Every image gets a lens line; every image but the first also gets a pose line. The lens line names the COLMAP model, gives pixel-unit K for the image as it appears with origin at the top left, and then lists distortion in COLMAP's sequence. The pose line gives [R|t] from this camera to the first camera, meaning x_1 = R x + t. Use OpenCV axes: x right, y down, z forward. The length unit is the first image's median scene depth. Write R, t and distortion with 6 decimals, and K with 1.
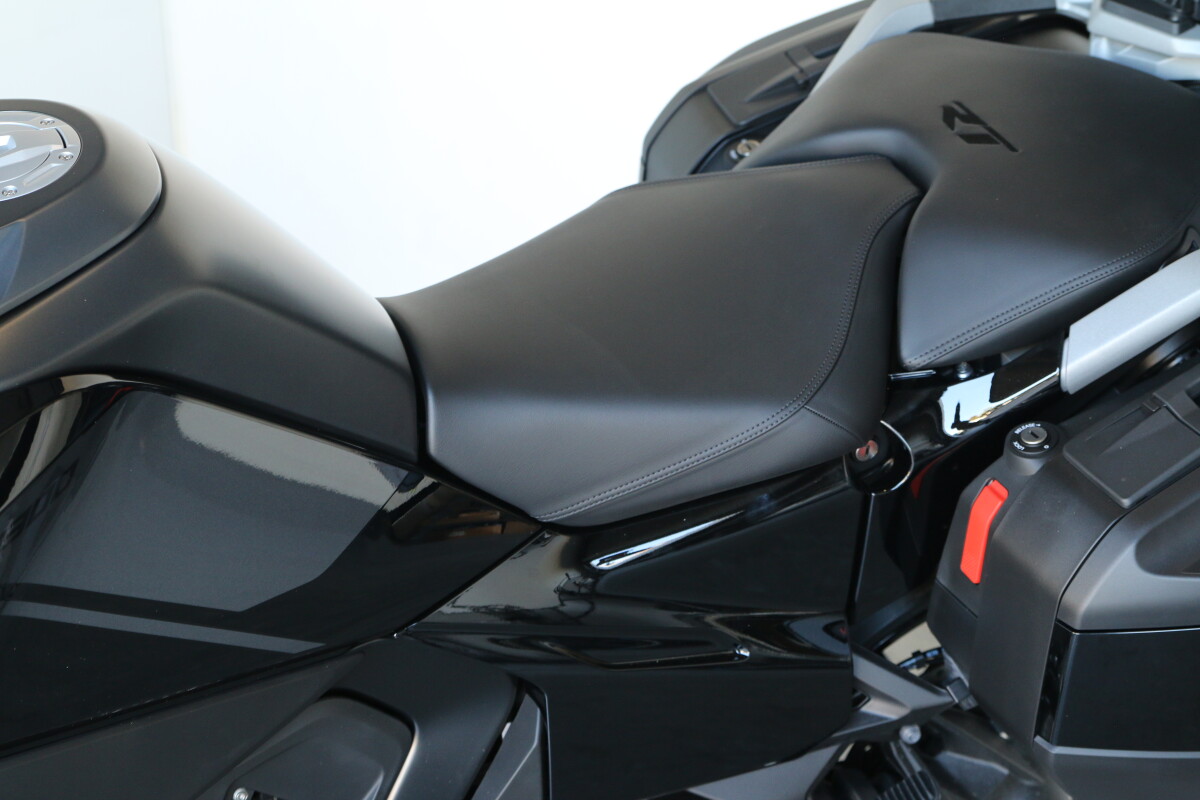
lens RADIAL K [[2404.3, 0, 601.9], [0, 2404.3, 410.1], [0, 0, 1]] dist [0.040532, 0.000000]
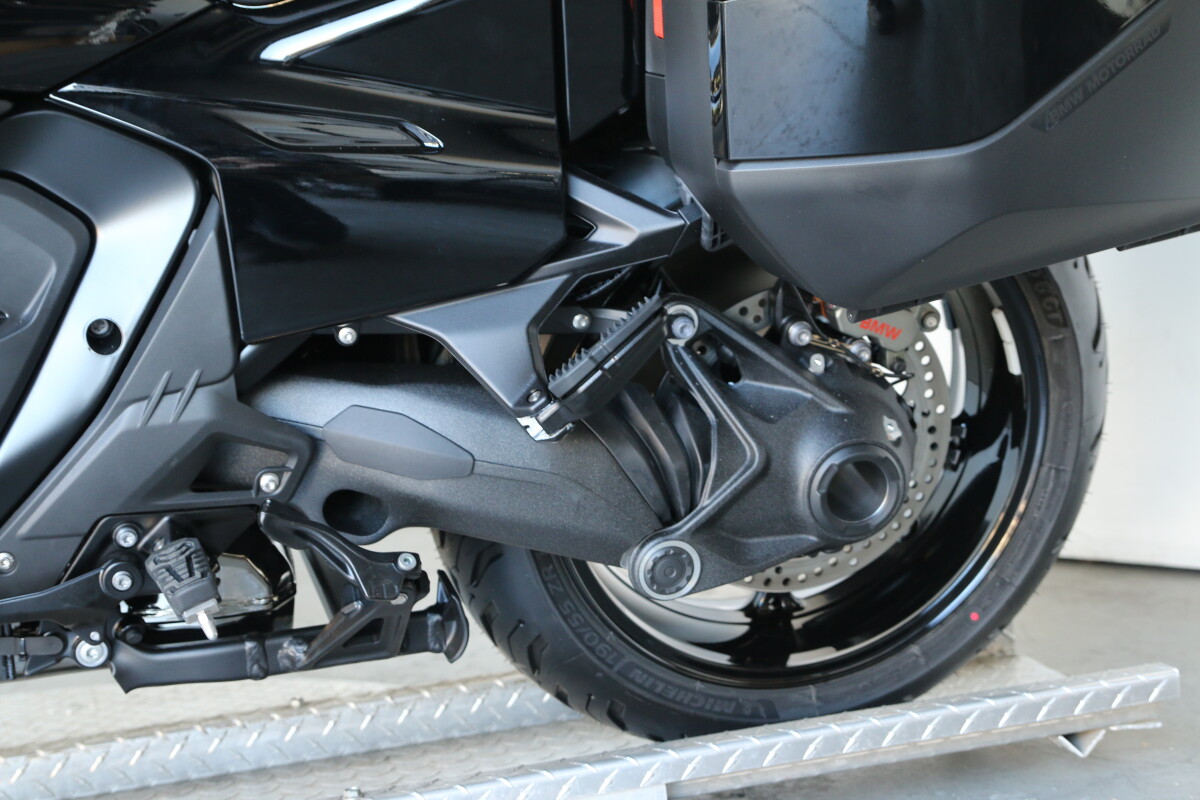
lens RADIAL K [[2190.3, 0, 596.5], [0, 2190.3, 395.9], [0, 0, 1]] dist [0.008335, 0.000000]
pose [[0.985224, -0.049189, -0.164058, 0.252864], [0.004257, 0.964610, -0.263648, 0.416083], [0.171220, 0.259053, 0.950566, 0.215431]]
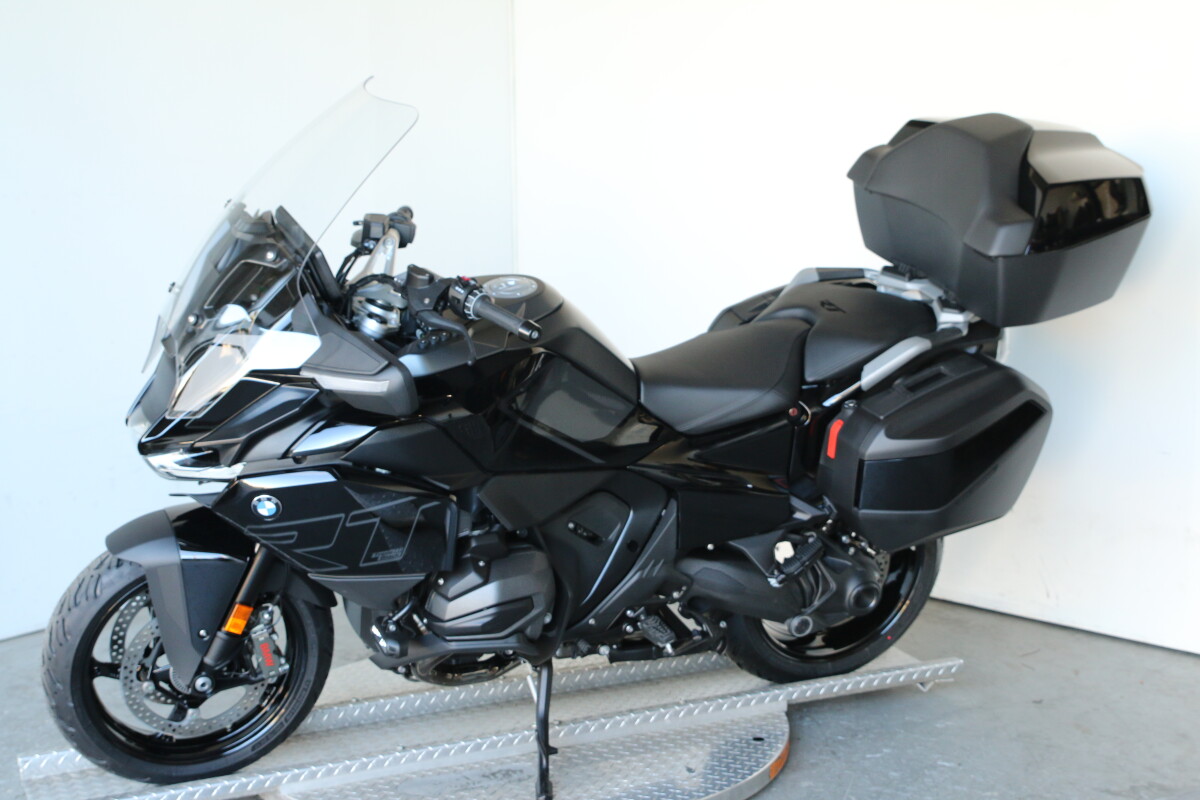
lens RADIAL K [[1929.9, 0, 605.0], [0, 1929.9, 393.9], [0, 0, 1]] dist [-0.016504, 0.000000]
pose [[0.999933, 0.011527, -0.000689, -0.105117], [-0.011409, 0.977036, -0.212770, 0.463248], [-0.001780, 0.212764, 0.977102, -1.166121]]
